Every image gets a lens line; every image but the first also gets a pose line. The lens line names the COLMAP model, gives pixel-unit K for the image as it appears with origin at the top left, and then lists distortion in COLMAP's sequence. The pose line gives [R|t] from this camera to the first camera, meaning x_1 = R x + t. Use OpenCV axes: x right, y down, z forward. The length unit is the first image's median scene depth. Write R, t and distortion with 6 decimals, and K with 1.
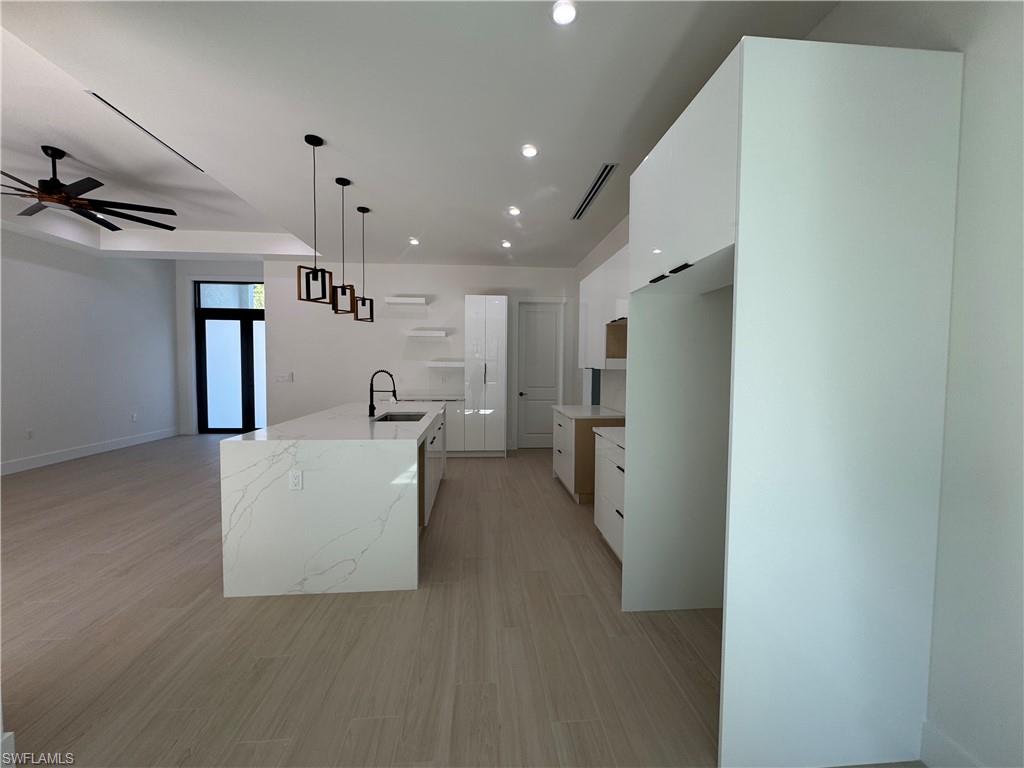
lens RADIAL K [[409.2, 0, 511.6], [0, 409.2, 378.6], [0, 0, 1]] dist [-0.000058, 0.000257]
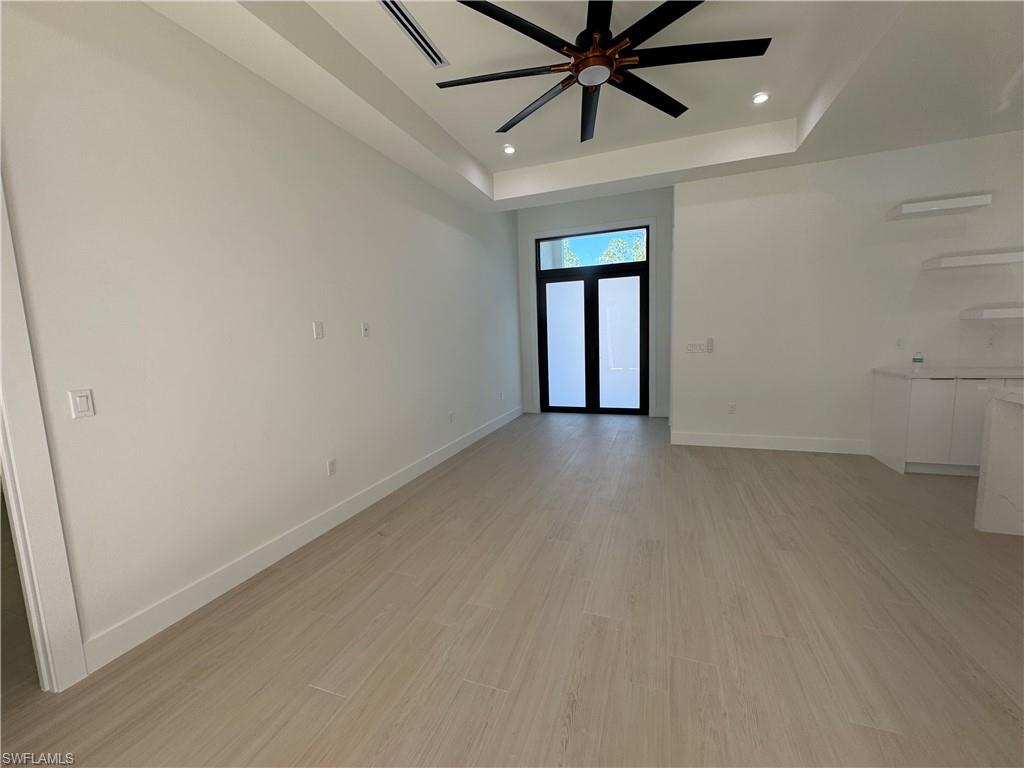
lens RADIAL K [[409.2, 0, 510.8], [0, 409.2, 384.3], [0, 0, 1]] dist [-0.000058, 0.000257]
pose [[0.911797, 0.000947, -0.410640, -0.457837], [0.040984, 0.994795, 0.093295, -0.014858], [0.408590, -0.101896, 0.907012, 0.156659]]
